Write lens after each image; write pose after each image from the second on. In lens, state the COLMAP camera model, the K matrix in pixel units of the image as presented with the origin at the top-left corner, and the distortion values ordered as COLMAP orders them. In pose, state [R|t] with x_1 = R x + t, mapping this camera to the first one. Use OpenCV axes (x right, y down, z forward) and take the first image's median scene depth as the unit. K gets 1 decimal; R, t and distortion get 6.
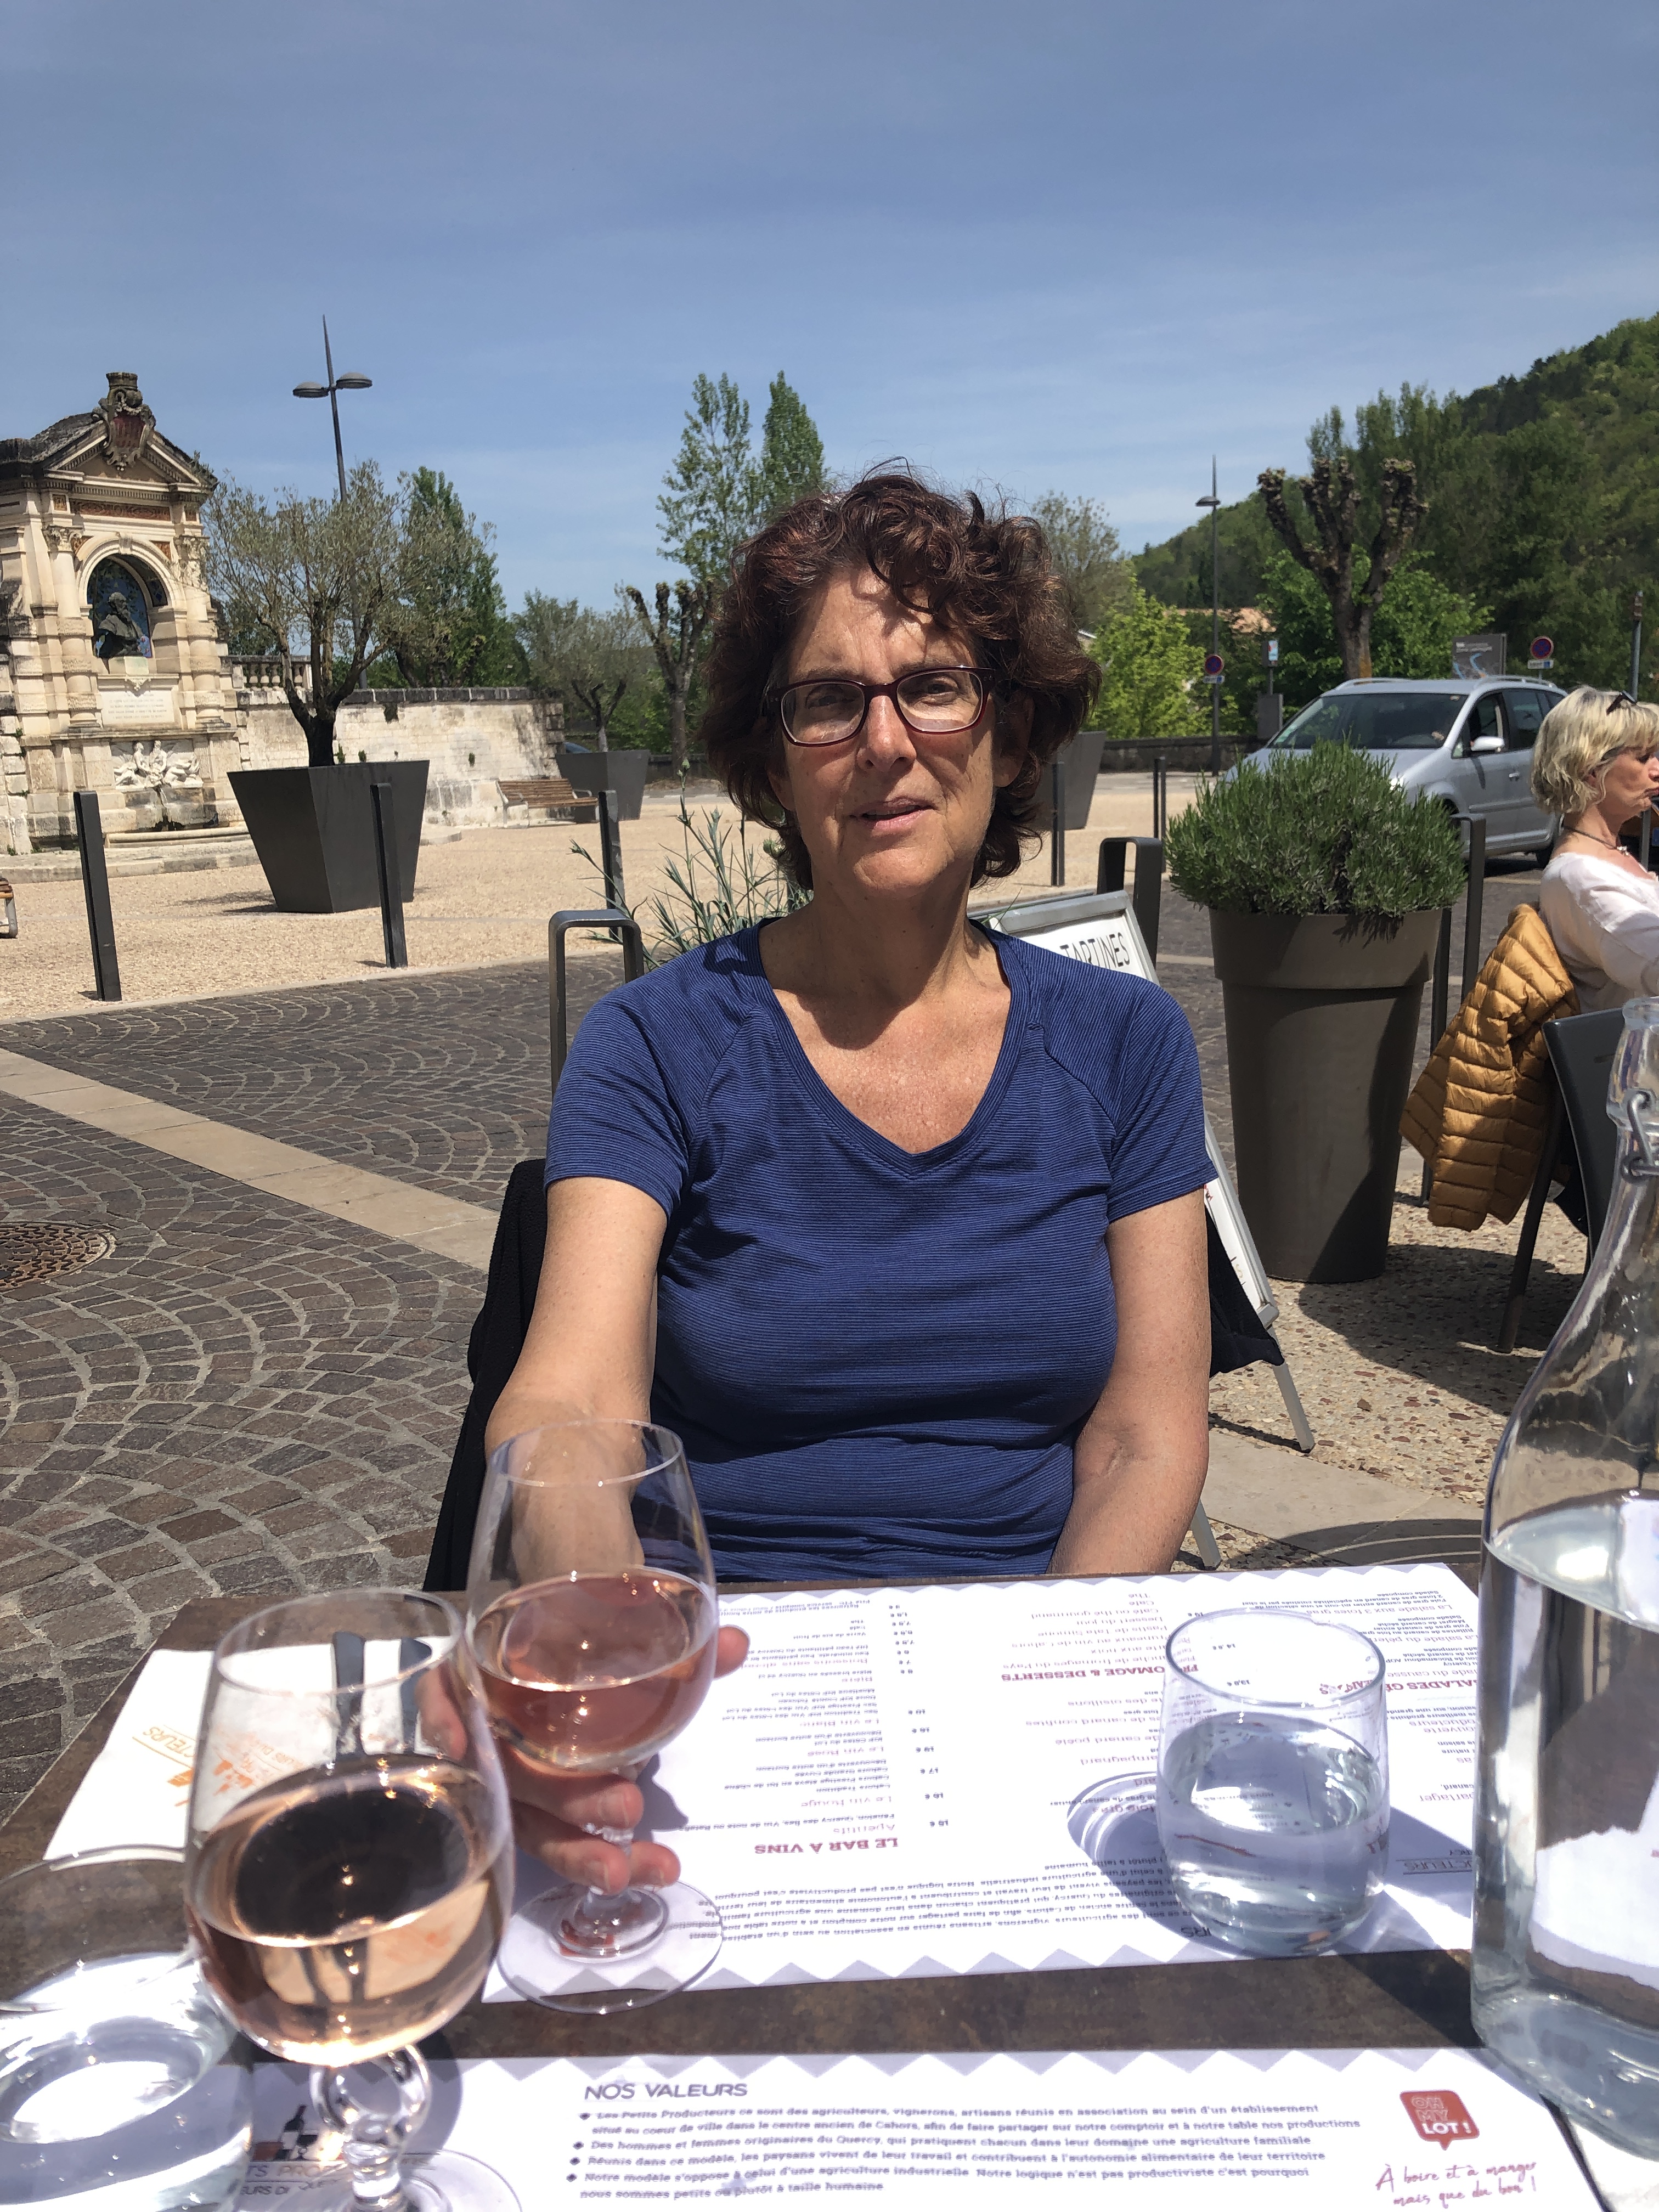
lens RADIAL K [[1762.3, 0, 829.5], [0, 1762.3, 1106.0], [0, 0, 1]] dist [-0.001142, -0.002898]
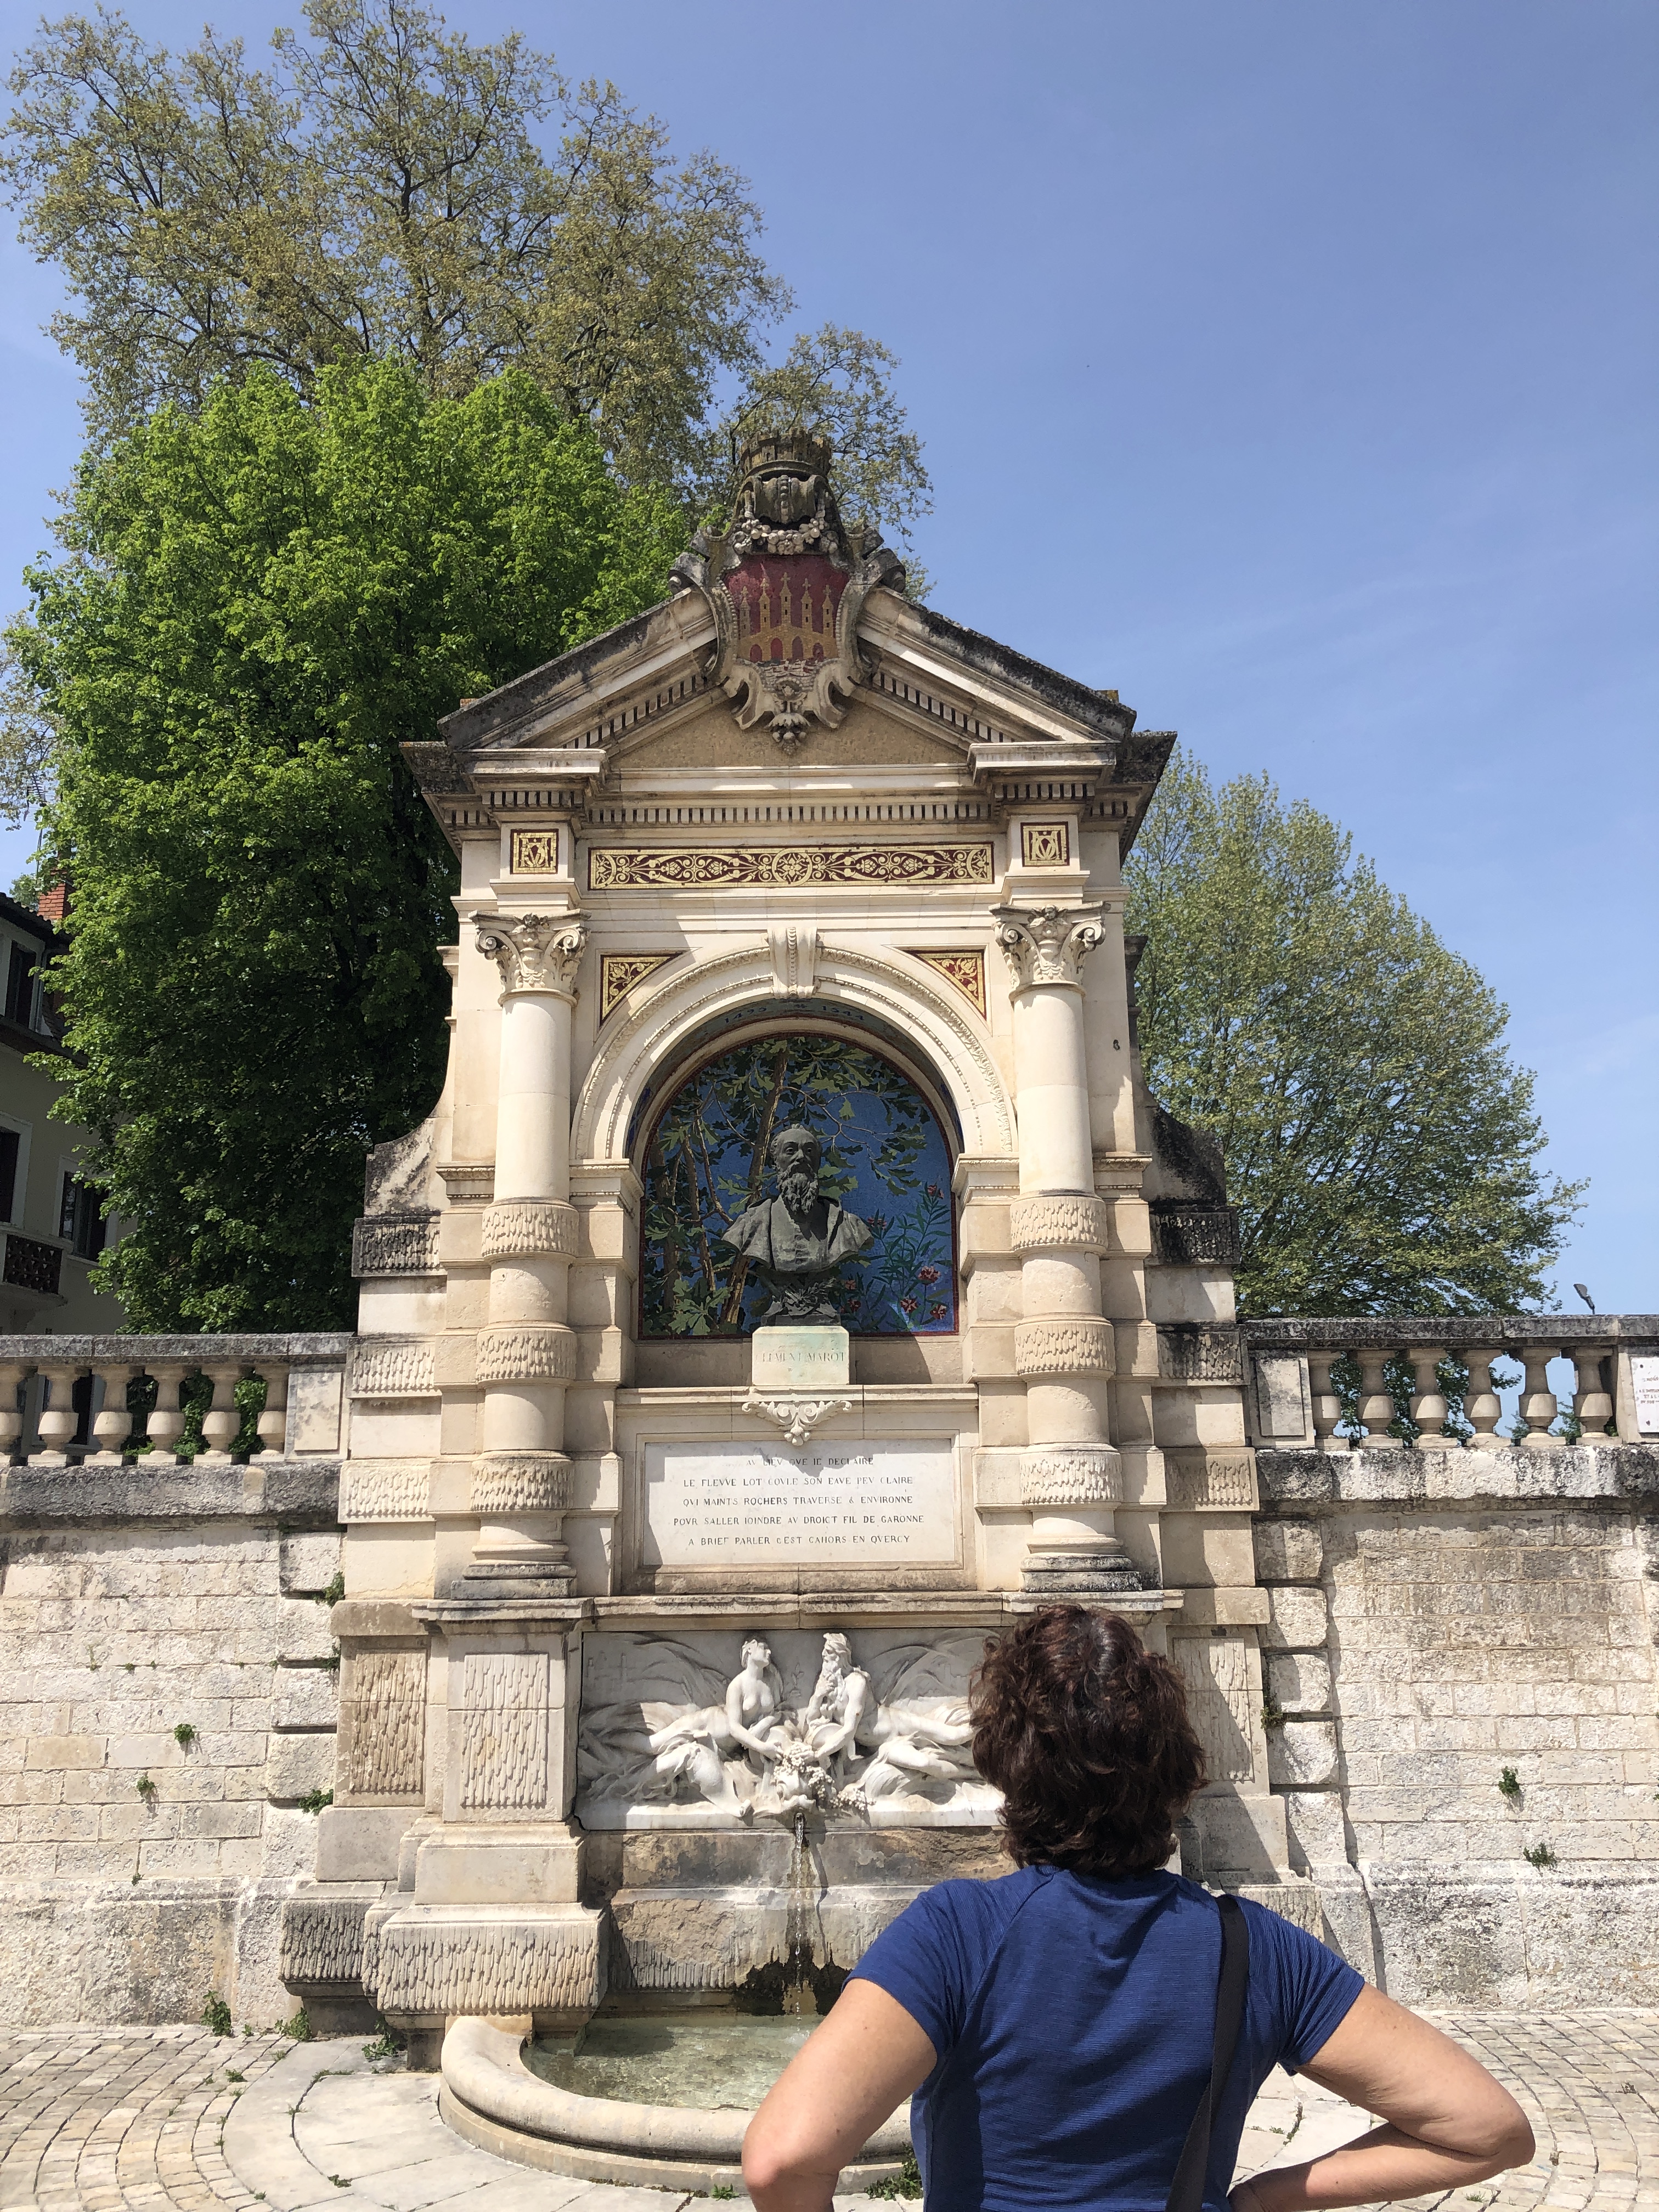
lens RADIAL K [[1762.3, 0, 829.5], [0, 1762.3, 1106.0], [0, 0, 1]] dist [-0.001142, -0.002898]
pose [[0.515836, -0.171915, -0.839261, -0.148037], [-0.196651, 0.929737, -0.311316, -0.202840], [0.833812, 0.325629, 0.445784, 0.873557]]
